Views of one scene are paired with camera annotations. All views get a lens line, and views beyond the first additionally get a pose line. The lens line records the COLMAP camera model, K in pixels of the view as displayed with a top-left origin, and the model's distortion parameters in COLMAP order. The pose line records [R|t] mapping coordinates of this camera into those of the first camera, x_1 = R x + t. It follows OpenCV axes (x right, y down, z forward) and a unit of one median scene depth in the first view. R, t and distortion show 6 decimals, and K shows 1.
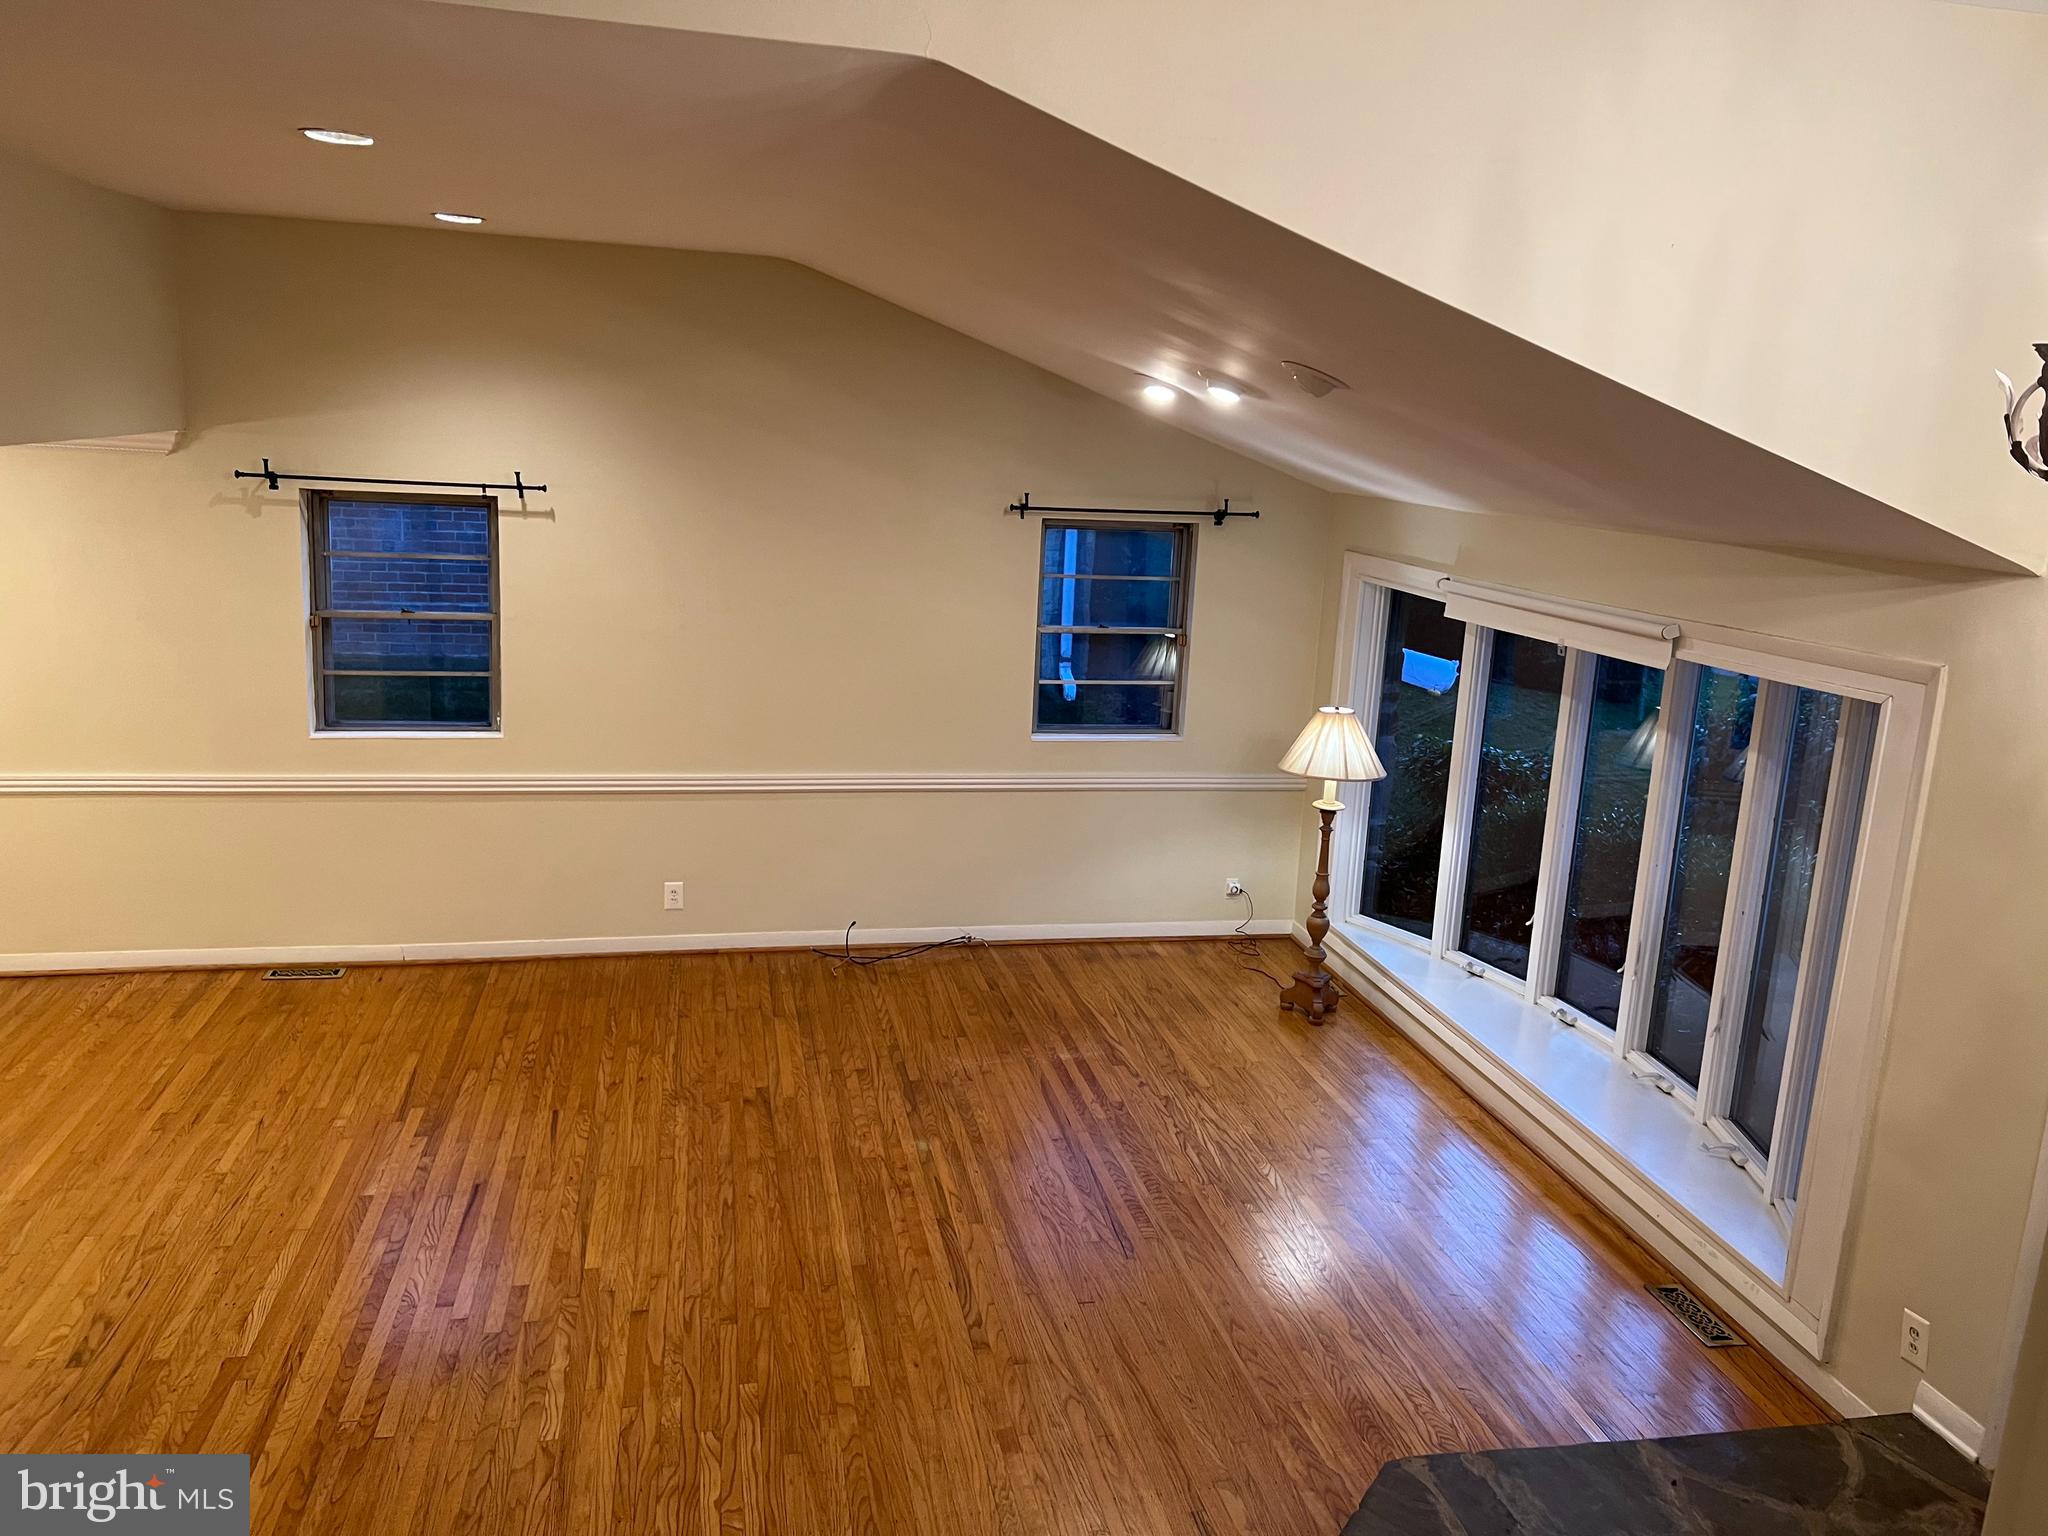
lens RADIAL K [[1544.2, 0, 1024.0], [0, 1544.2, 768.0], [0, 0, 1]] dist [0.057894, -0.057419]
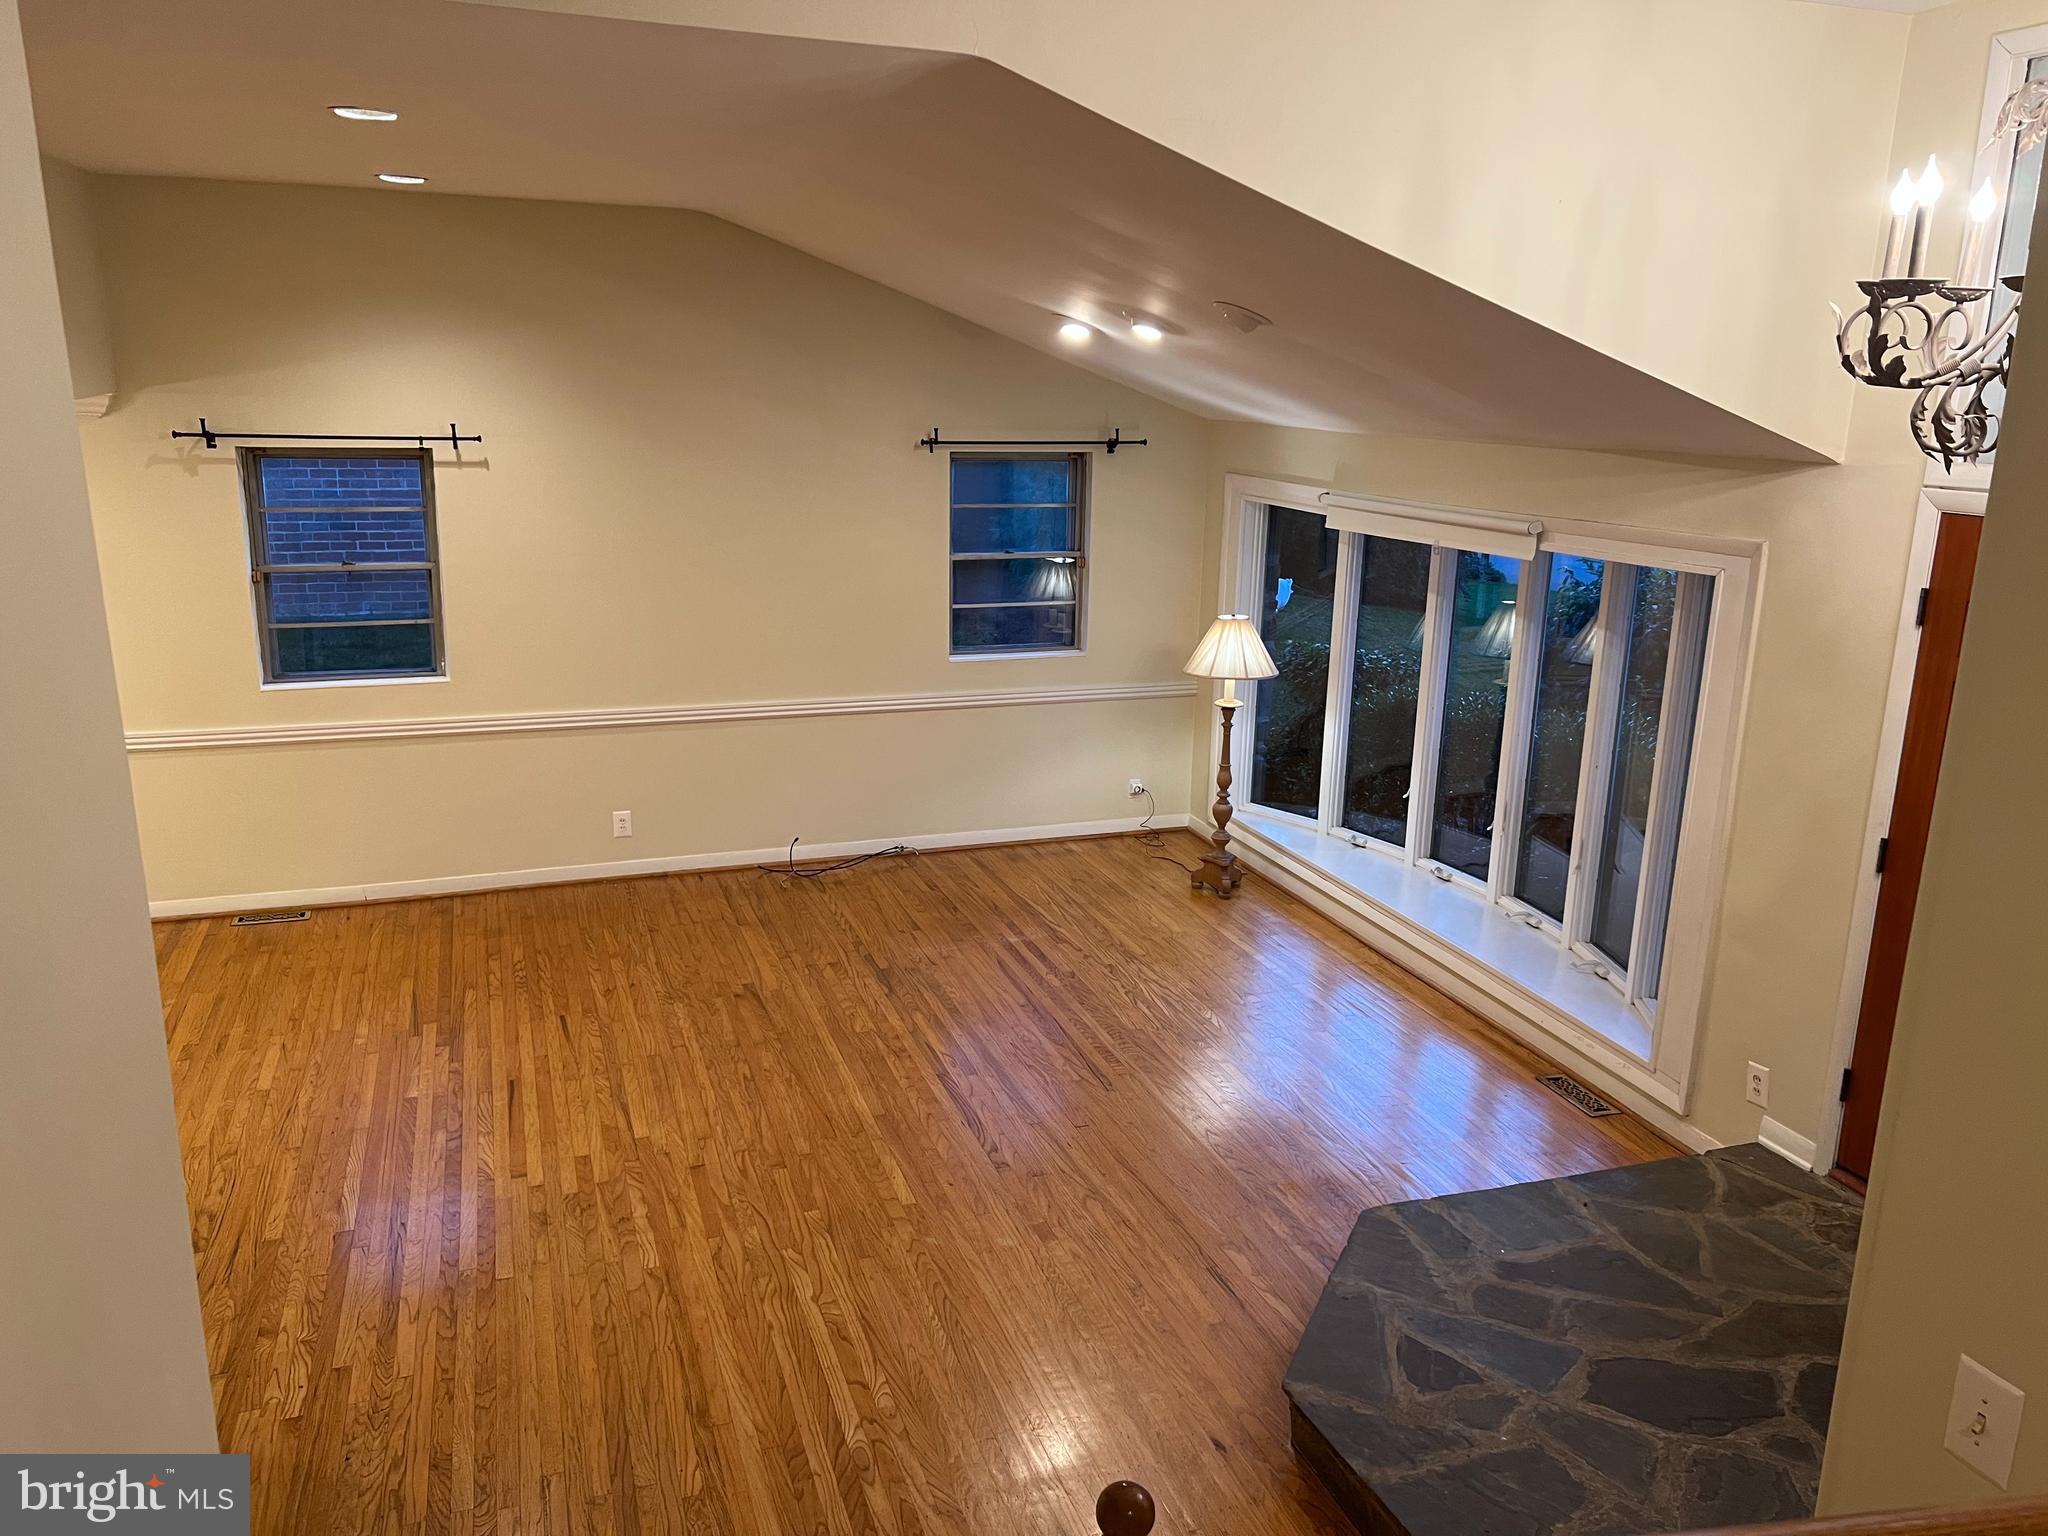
lens RADIAL K [[1542.9, 0, 1021.5], [0, 1542.9, 787.7], [0, 0, 1]] dist [0.076029, -0.098983]
pose [[0.991412, -0.060288, 0.116049, -0.096700], [0.054407, 0.997101, 0.053195, 0.020358], [-0.118919, -0.046425, 0.991818, -0.104512]]
